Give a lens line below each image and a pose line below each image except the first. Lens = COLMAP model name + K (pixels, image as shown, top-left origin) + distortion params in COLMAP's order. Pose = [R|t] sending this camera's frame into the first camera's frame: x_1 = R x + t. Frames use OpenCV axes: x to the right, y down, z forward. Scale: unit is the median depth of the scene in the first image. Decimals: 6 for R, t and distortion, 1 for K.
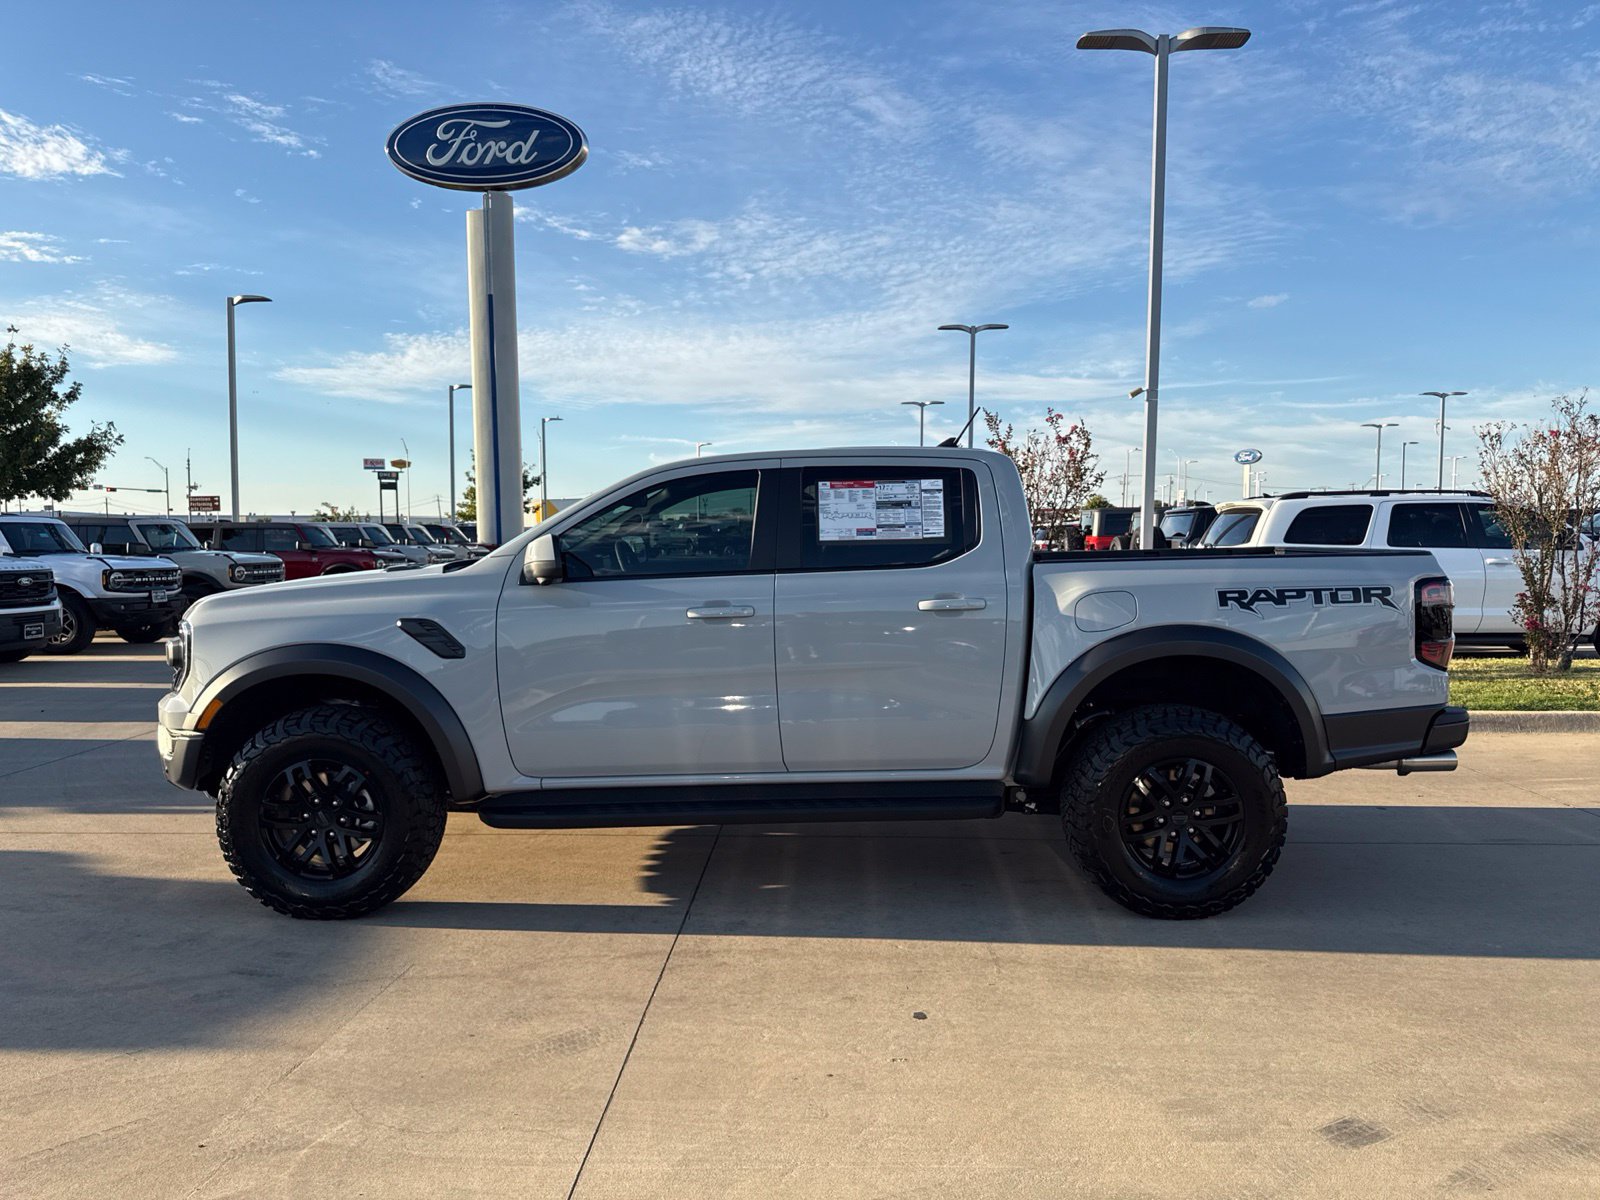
lens RADIAL K [[1147.9, 0, 800.0], [0, 1147.9, 600.0], [0, 0, 1]] dist [-0.006709, -0.012717]
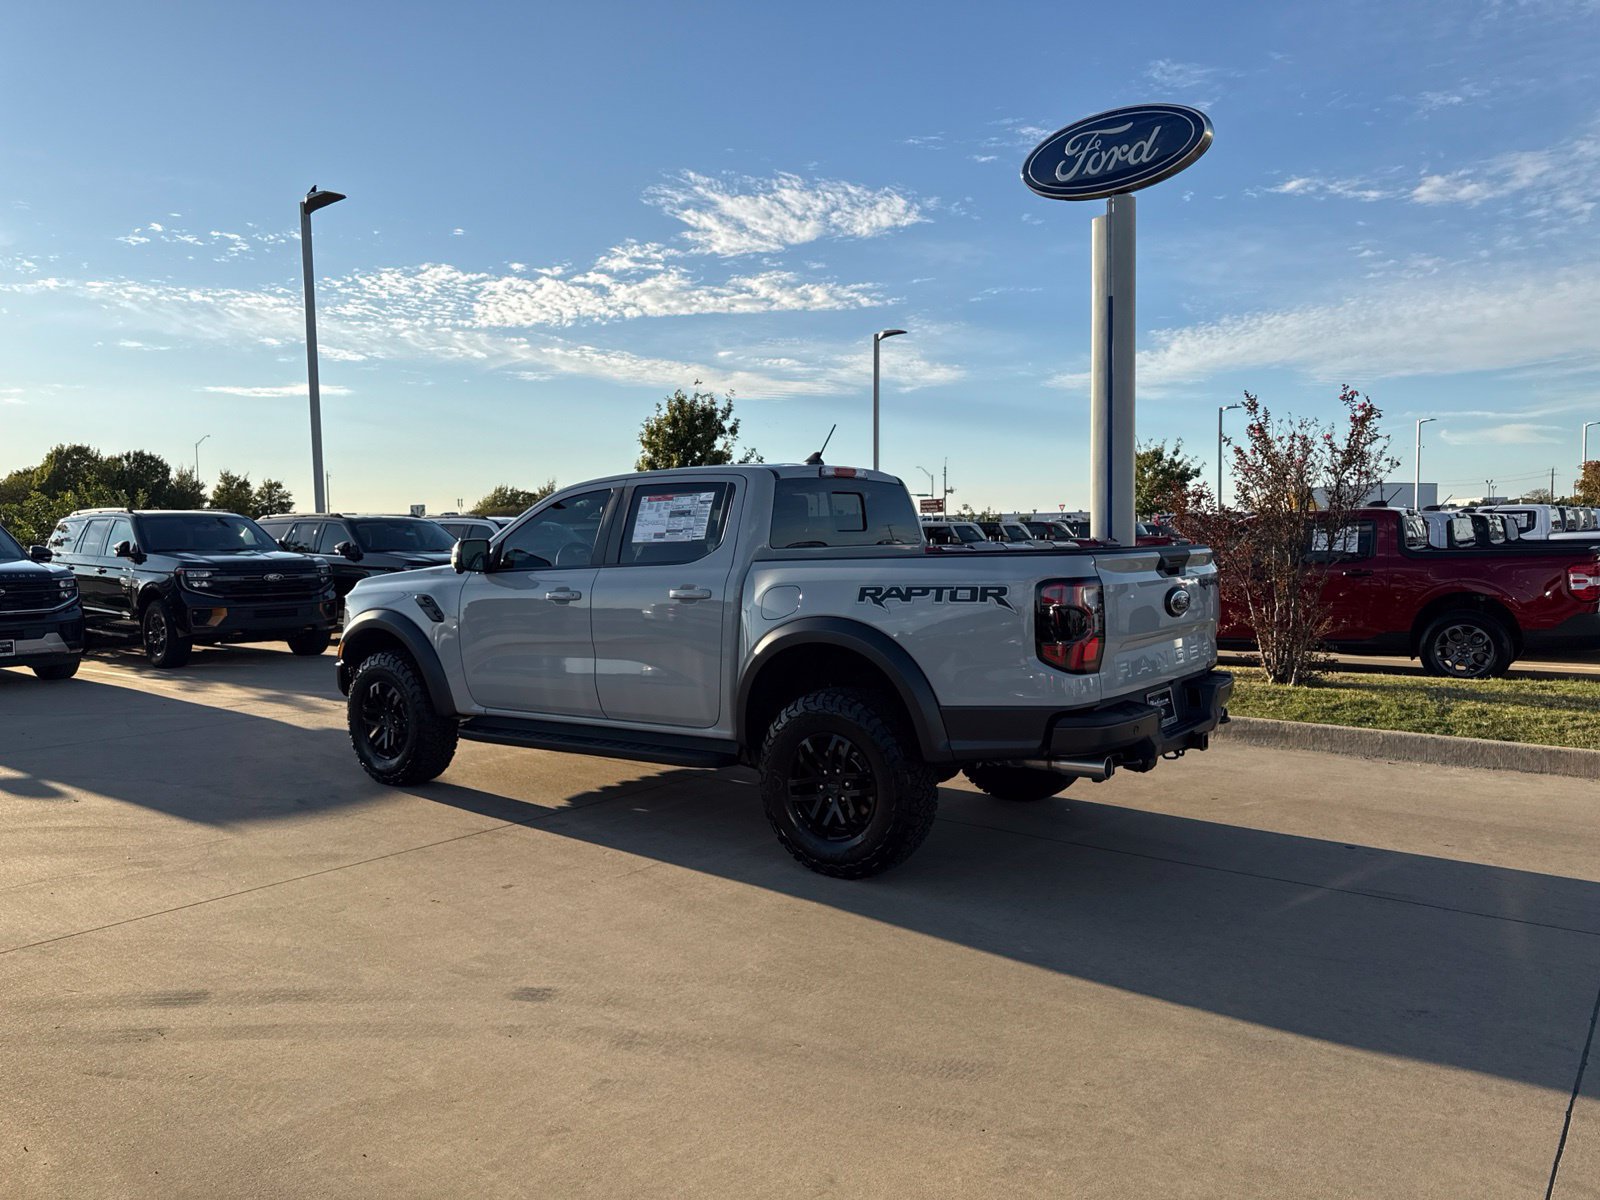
lens RADIAL K [[1126.9, 0, 796.7], [0, 1126.9, 615.5], [0, 0, 1]] dist [-0.005073, -0.000474]
pose [[0.795440, 0.027134, -0.605425, 0.128820], [-0.013543, 0.999544, 0.027005, -0.001268], [0.605881, -0.013282, 0.795444, 0.012417]]
